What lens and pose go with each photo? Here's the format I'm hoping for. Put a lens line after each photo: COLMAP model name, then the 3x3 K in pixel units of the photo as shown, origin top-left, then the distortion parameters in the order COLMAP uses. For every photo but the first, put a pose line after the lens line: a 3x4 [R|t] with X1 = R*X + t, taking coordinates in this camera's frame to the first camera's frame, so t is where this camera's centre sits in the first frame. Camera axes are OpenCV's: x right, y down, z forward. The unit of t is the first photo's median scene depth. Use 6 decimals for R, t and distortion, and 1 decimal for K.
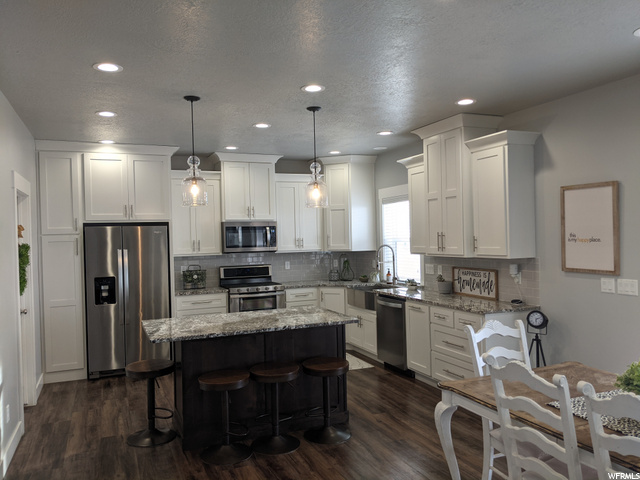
lens RADIAL K [[509.0, 0, 320.0], [0, 509.0, 240.0], [0, 0, 1]] dist [0.068601, -0.103772]
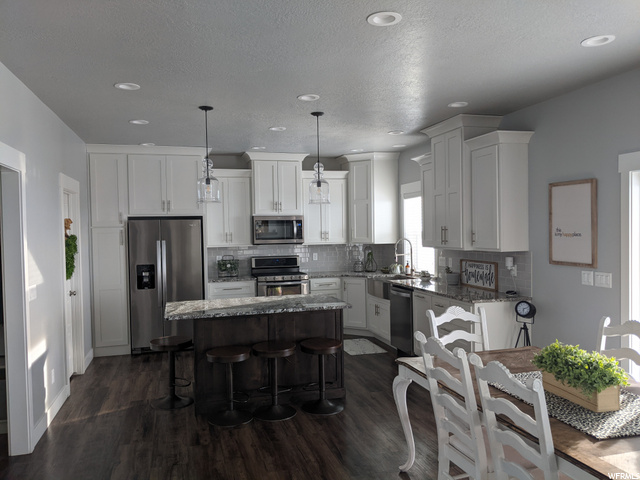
lens RADIAL K [[505.5, 0, 320.0], [0, 505.5, 240.0], [0, 0, 1]] dist [0.104591, -0.194320]
pose [[0.993104, 0.007378, -0.117007, 0.110947], [-0.005713, 0.999878, 0.014555, -0.000863], [0.117100, -0.013786, 0.993024, -0.082113]]
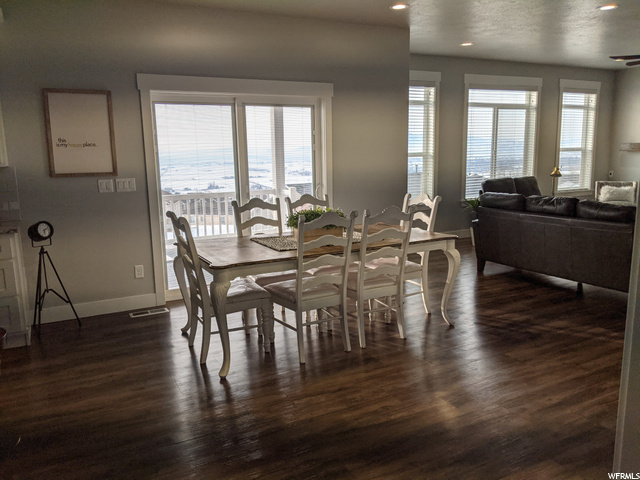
lens RADIAL K [[505.5, 0, 320.0], [0, 505.5, 240.0], [0, 0, 1]] dist [0.104591, -0.194320]
pose [[-0.089912, -0.150654, 0.984489, -0.479652], [0.032576, 0.987519, 0.154093, 0.038428], [-0.995417, 0.045926, -0.083882, 0.505075]]
